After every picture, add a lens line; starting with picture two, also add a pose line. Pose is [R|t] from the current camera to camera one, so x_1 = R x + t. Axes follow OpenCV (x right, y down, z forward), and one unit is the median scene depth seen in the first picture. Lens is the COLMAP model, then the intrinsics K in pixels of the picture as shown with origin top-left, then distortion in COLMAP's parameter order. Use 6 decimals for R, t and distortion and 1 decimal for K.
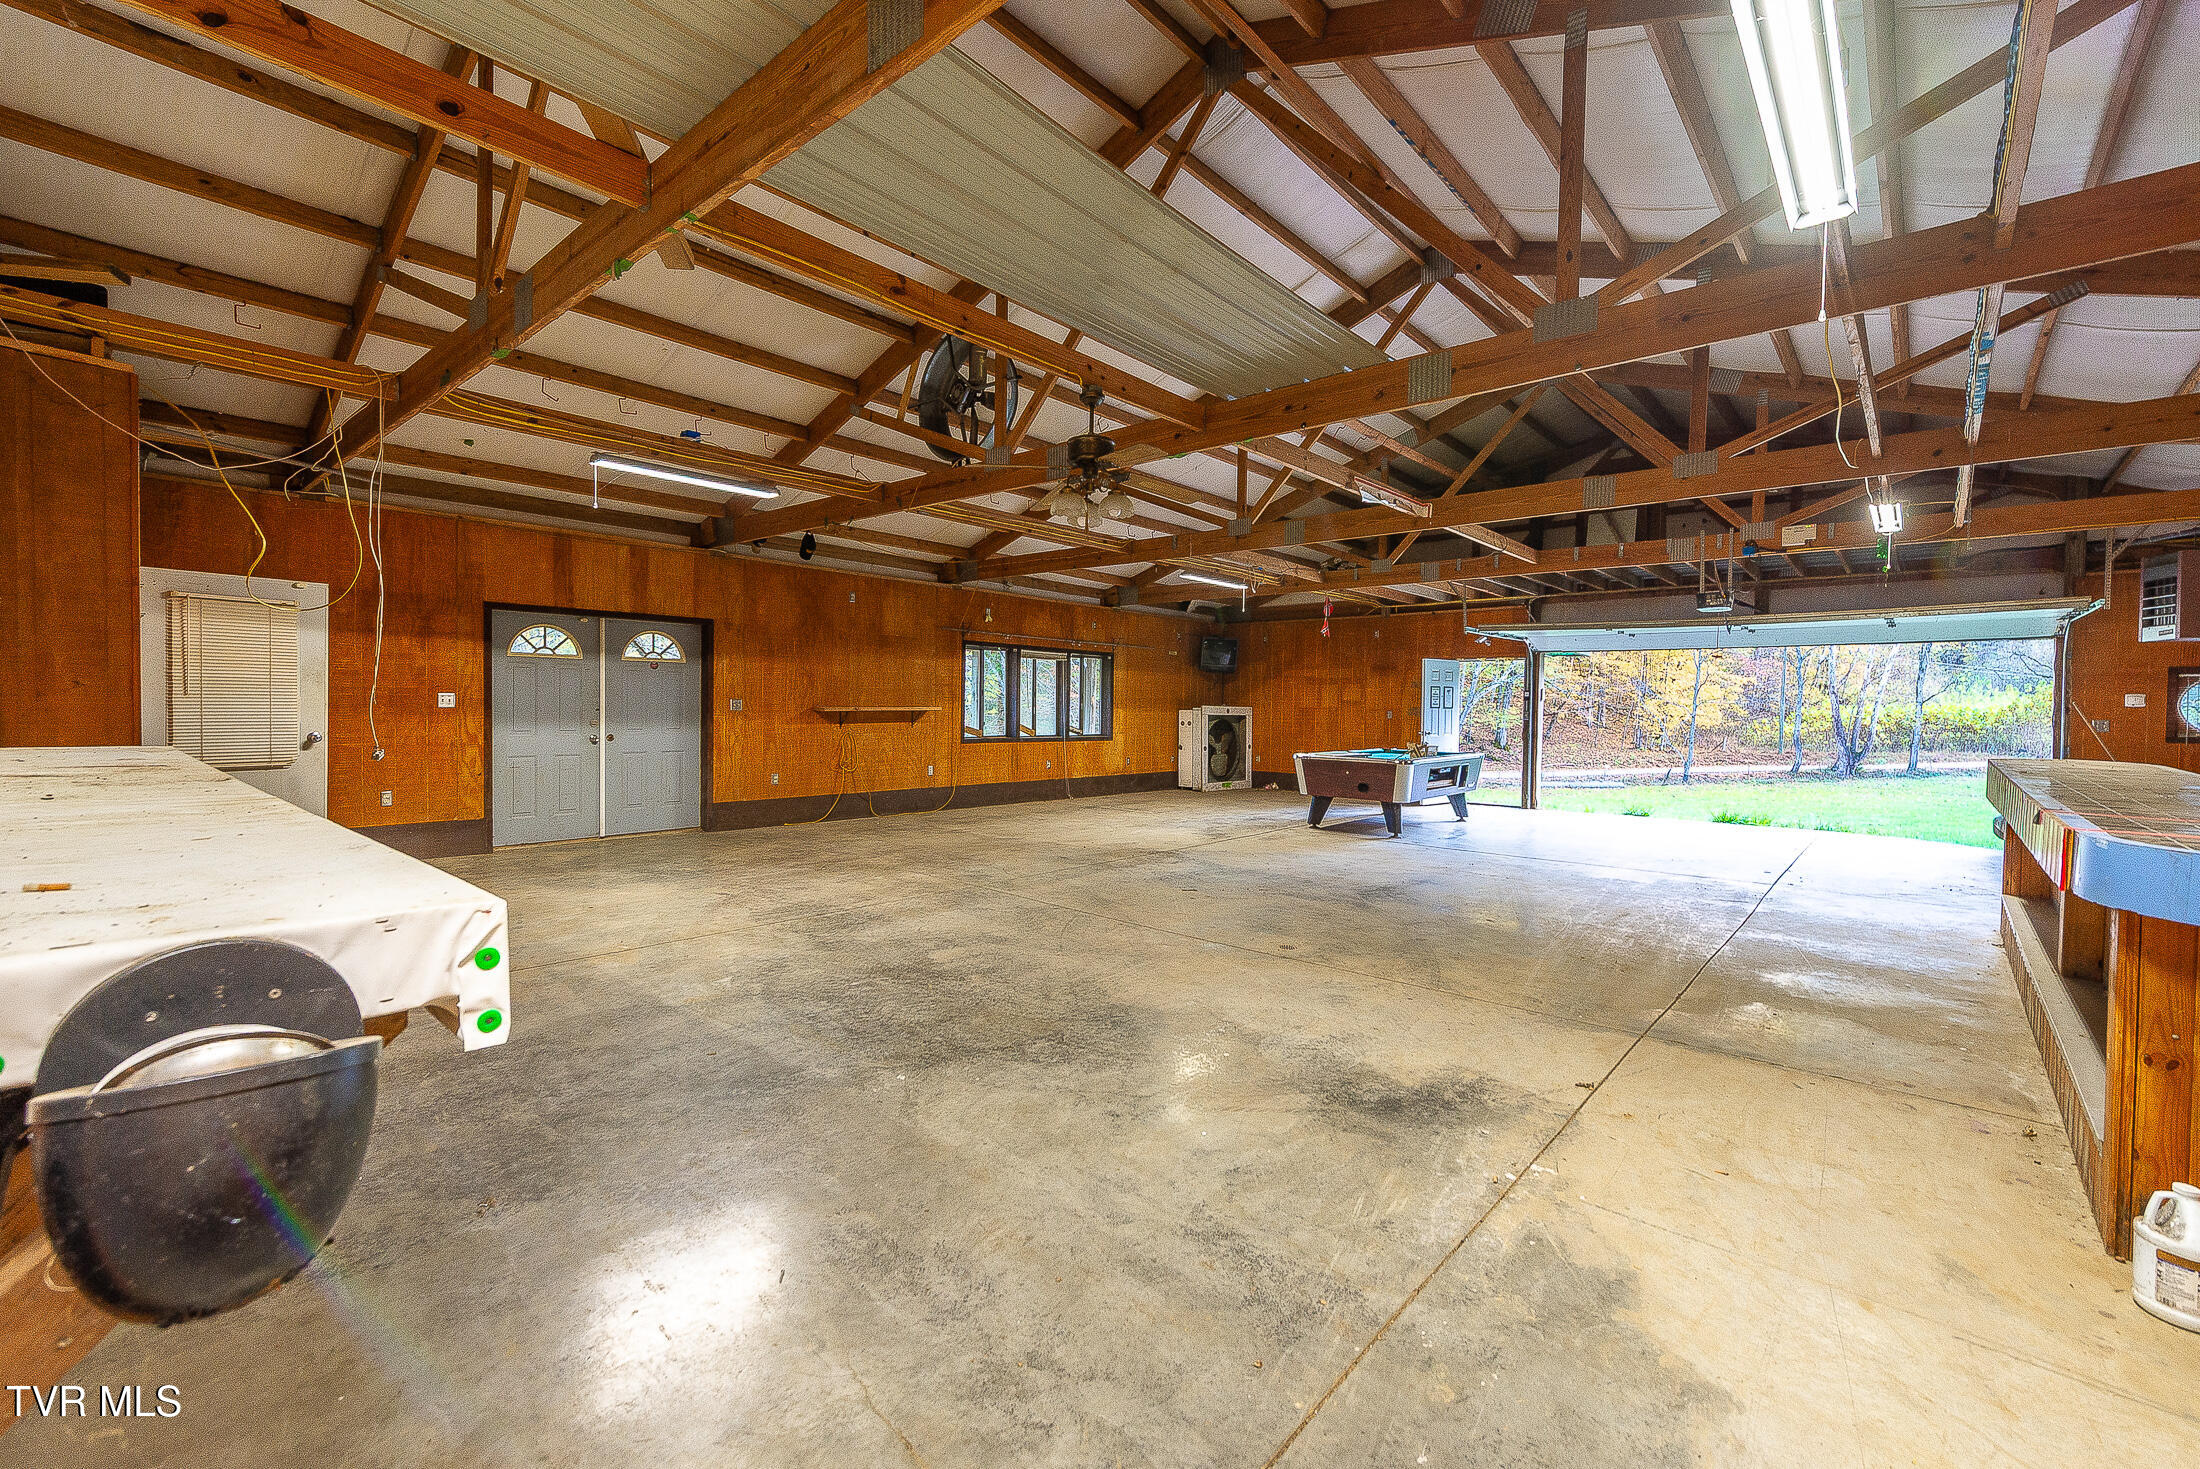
lens RADIAL K [[942.5, 0, 1102.4], [0, 942.5, 731.4], [0, 0, 1]] dist [0.017569, -0.003586]
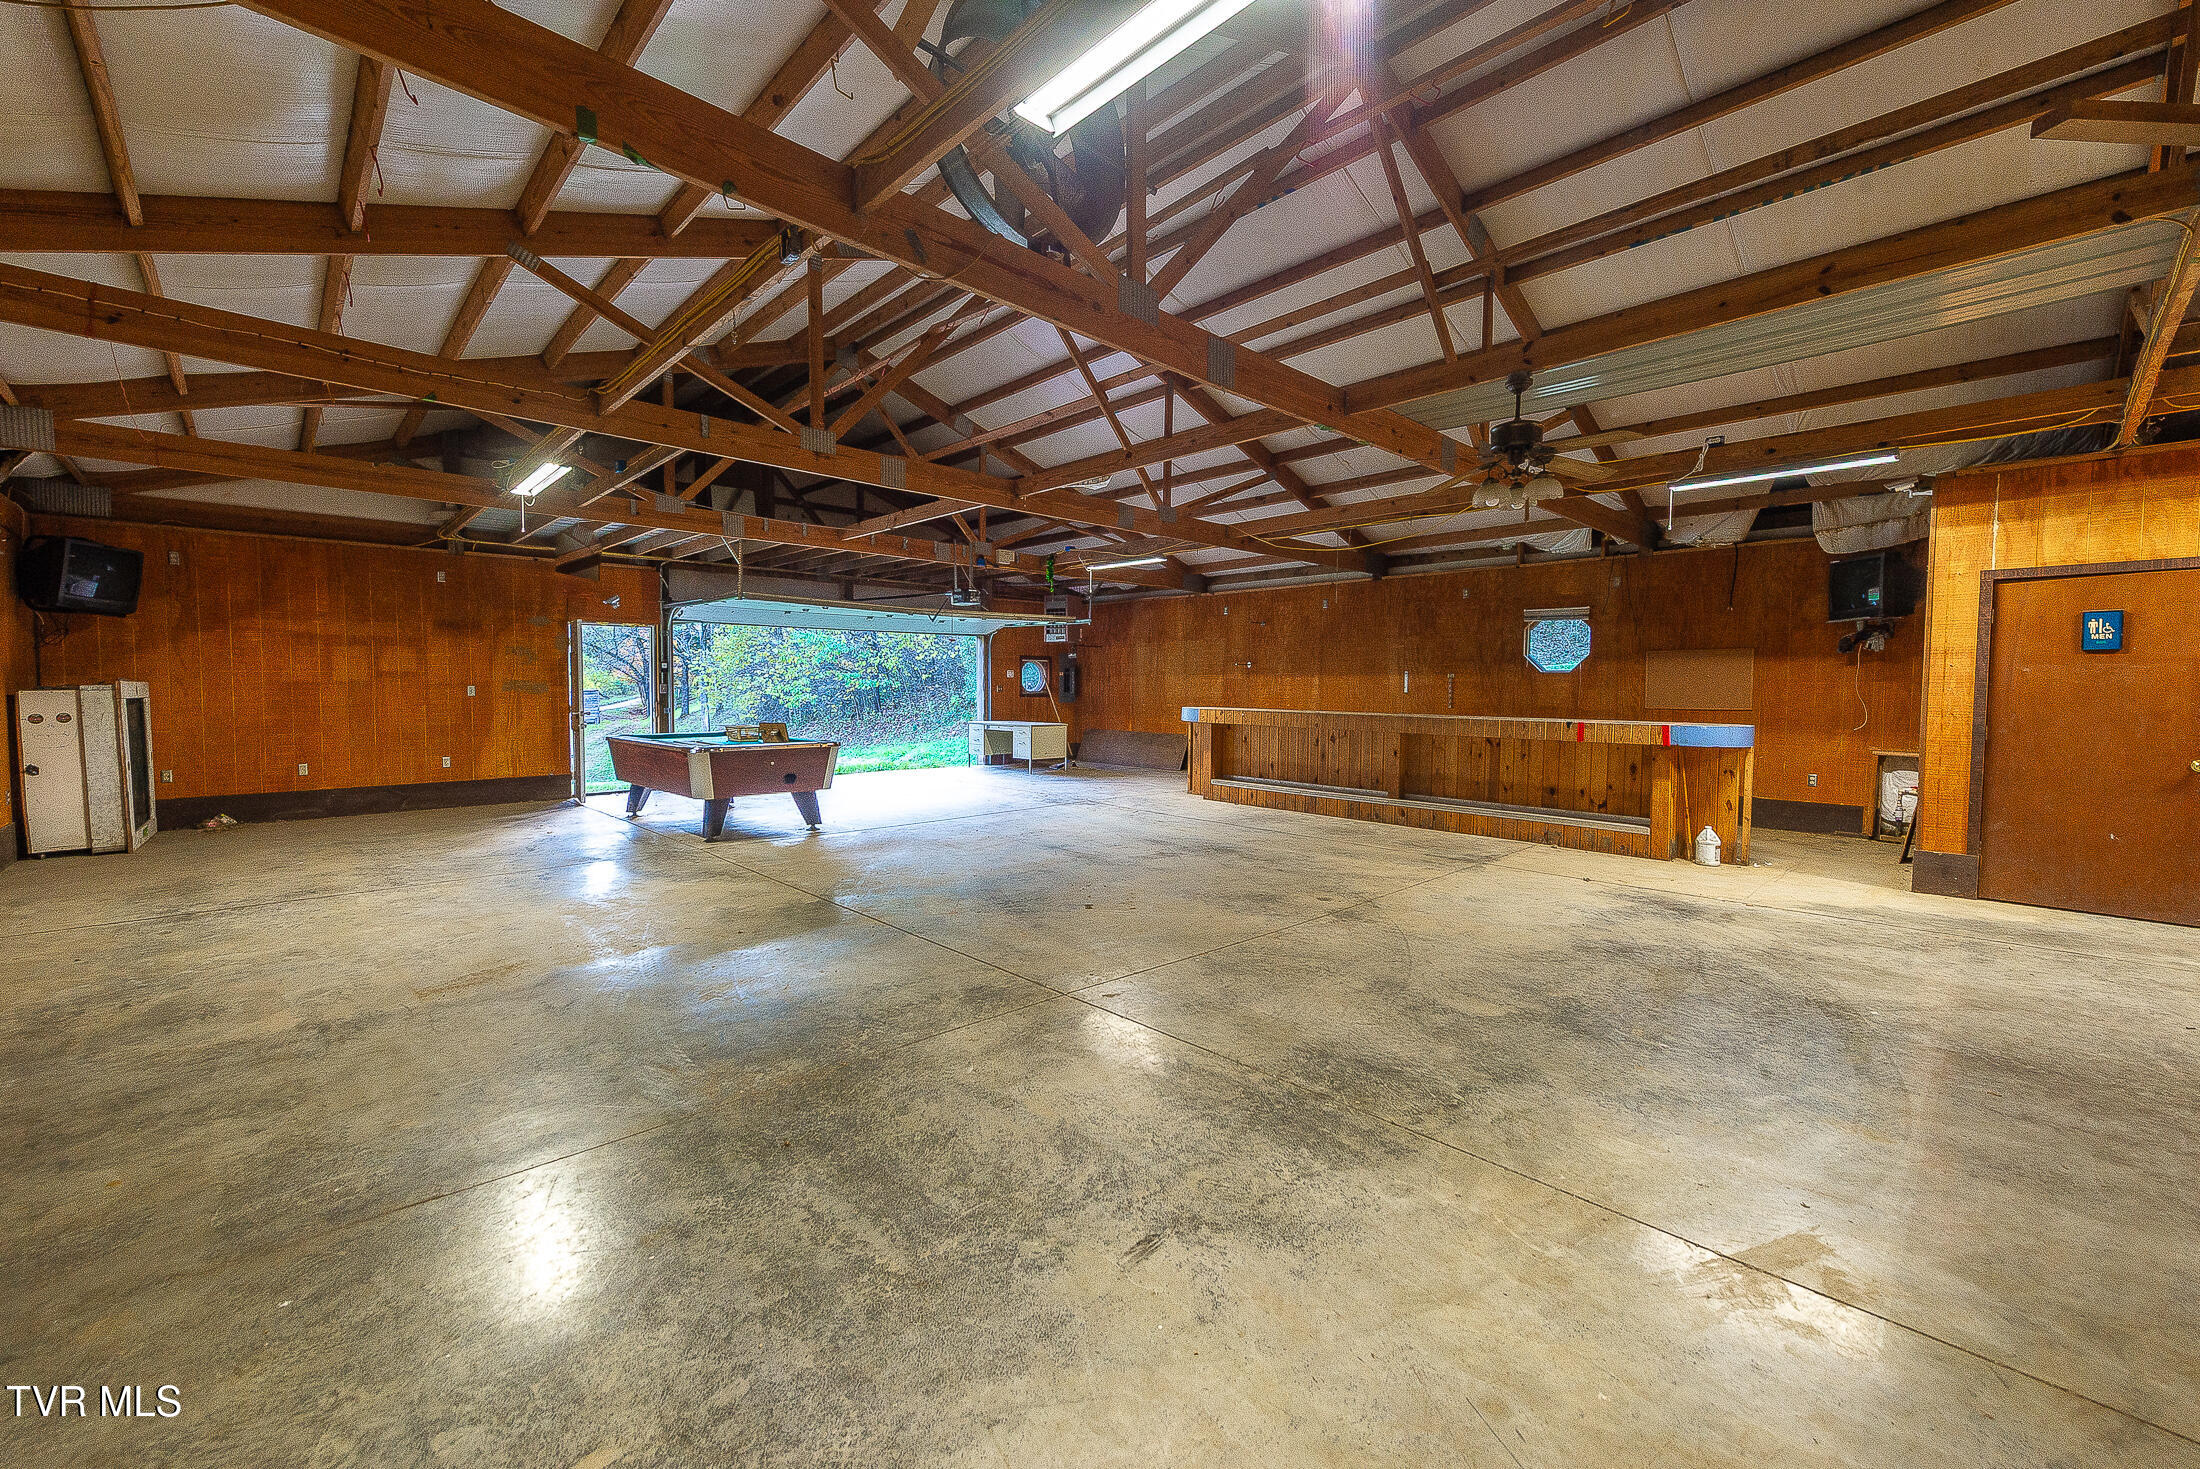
lens RADIAL K [[881.1, 0, 1103.0], [0, 881.1, 733.4], [0, 0, 1]] dist [0.002913, -0.001514]
pose [[0.076785, -0.067716, 0.994746, -0.587095], [0.026292, 0.997482, 0.065873, -0.030177], [-0.996701, 0.021095, 0.078372, 0.814558]]
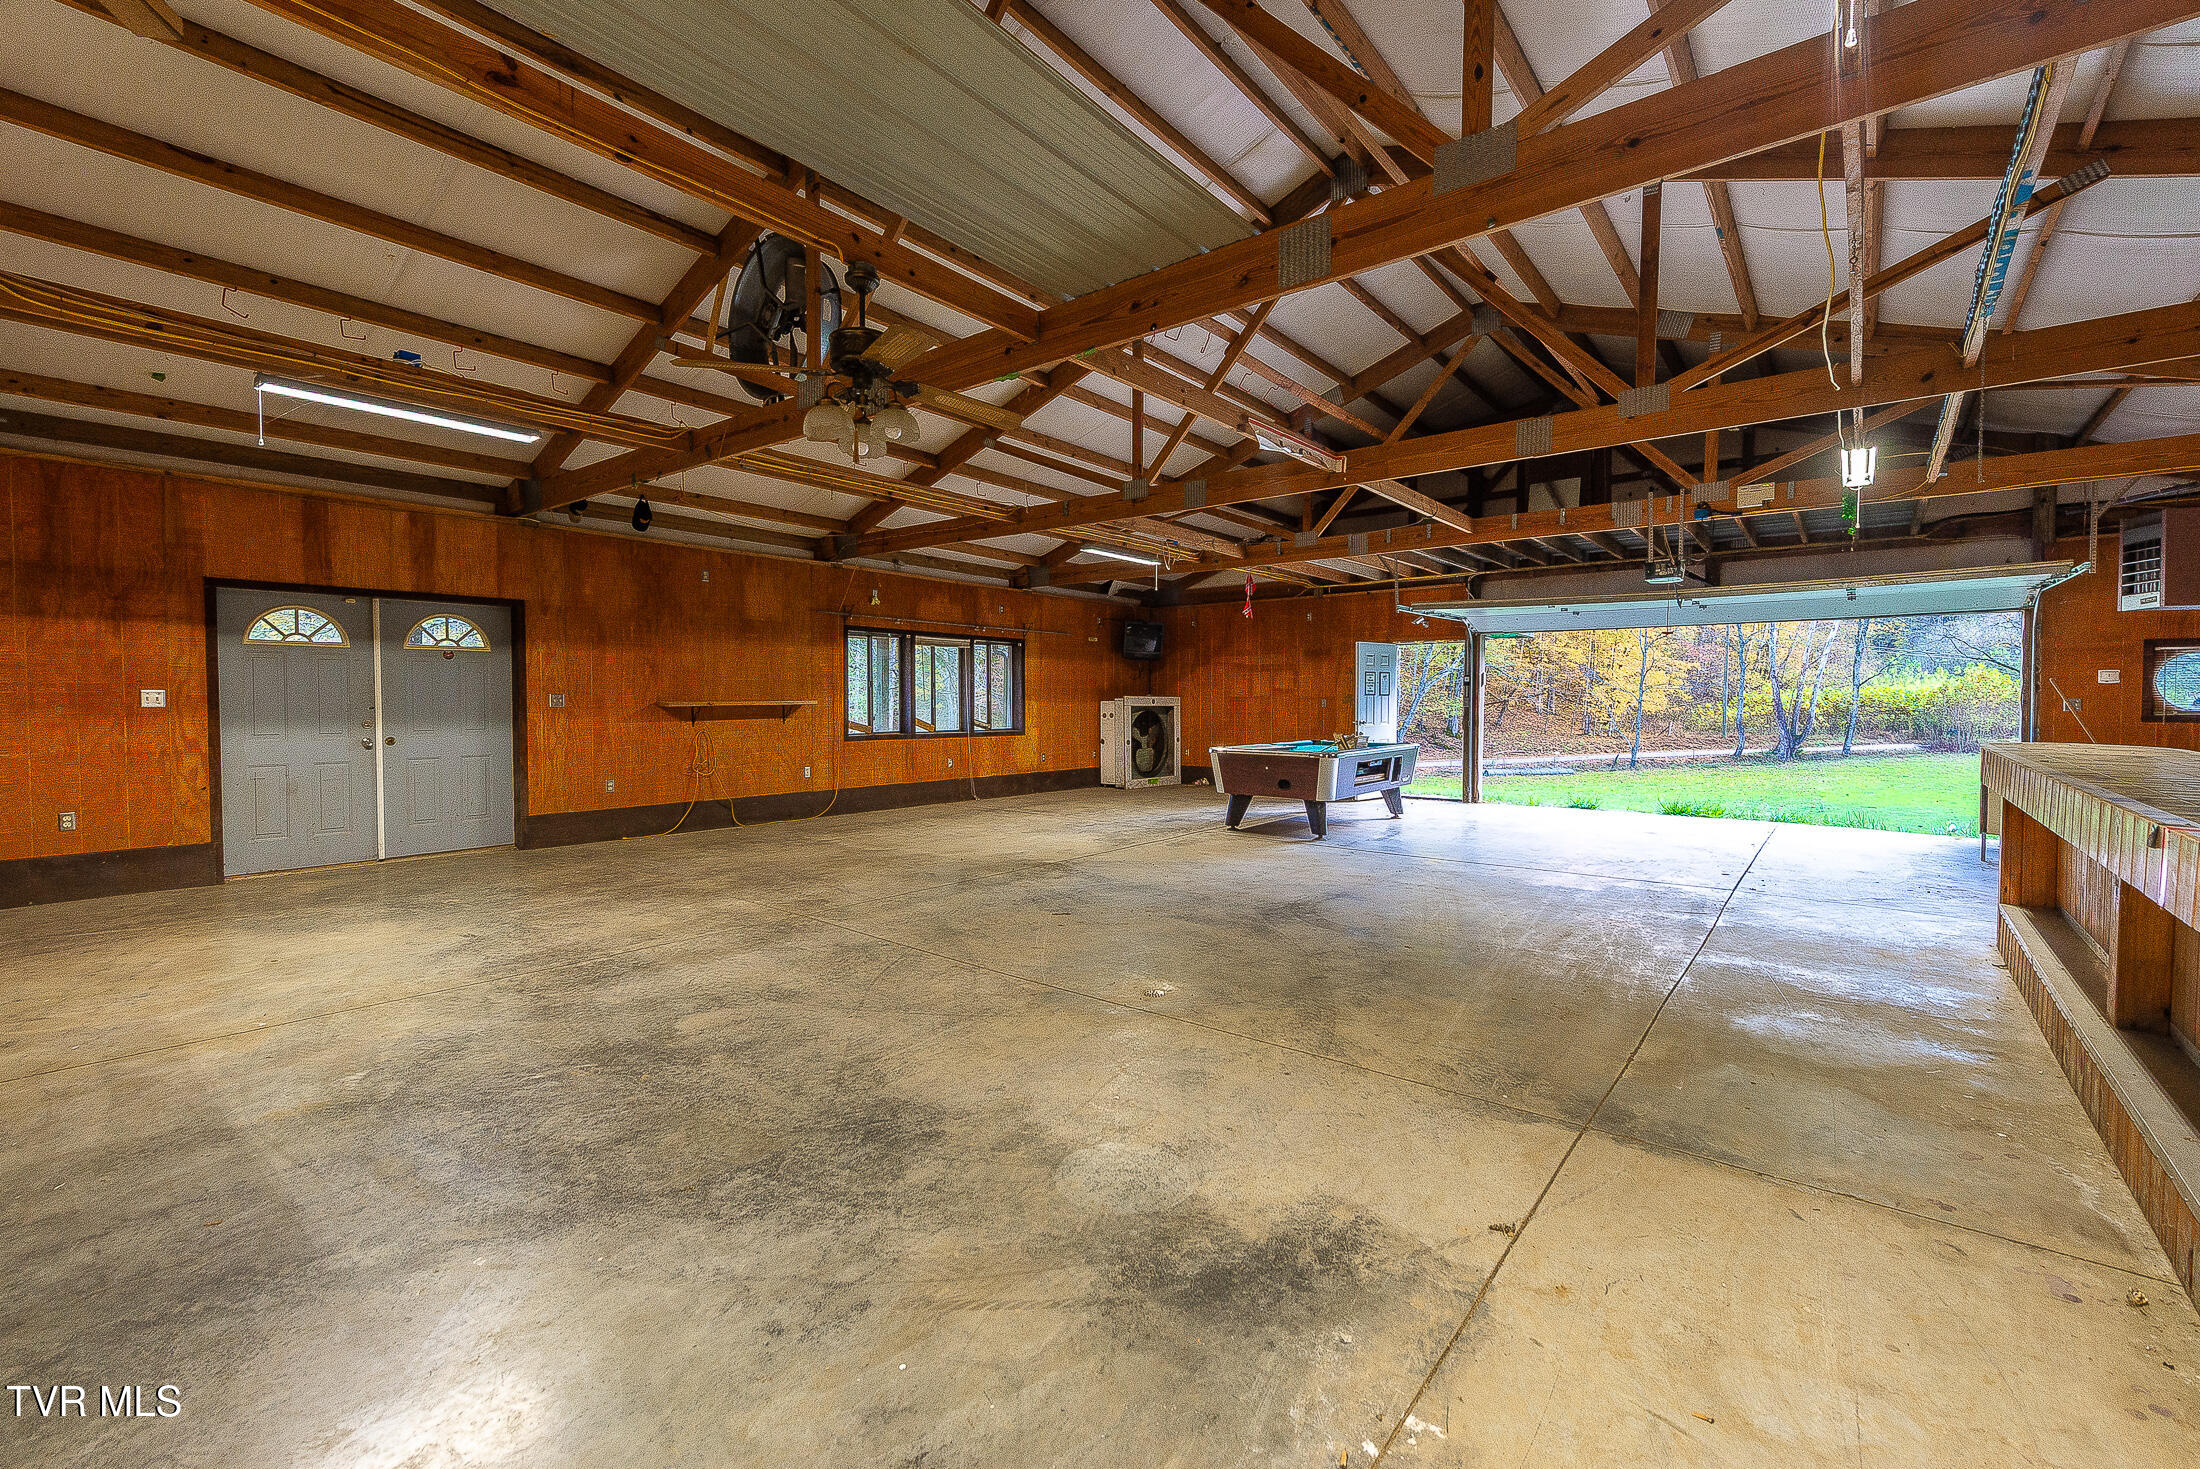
lens RADIAL K [[942.5, 0, 1107.9], [0, 942.5, 732.6], [0, 0, 1]] dist [0.017569, -0.003586]
pose [[0.998861, -0.014140, 0.045582, 0.086407], [0.013753, 0.999867, 0.008791, 0.000274], [-0.045700, -0.008154, 0.998922, 0.143887]]
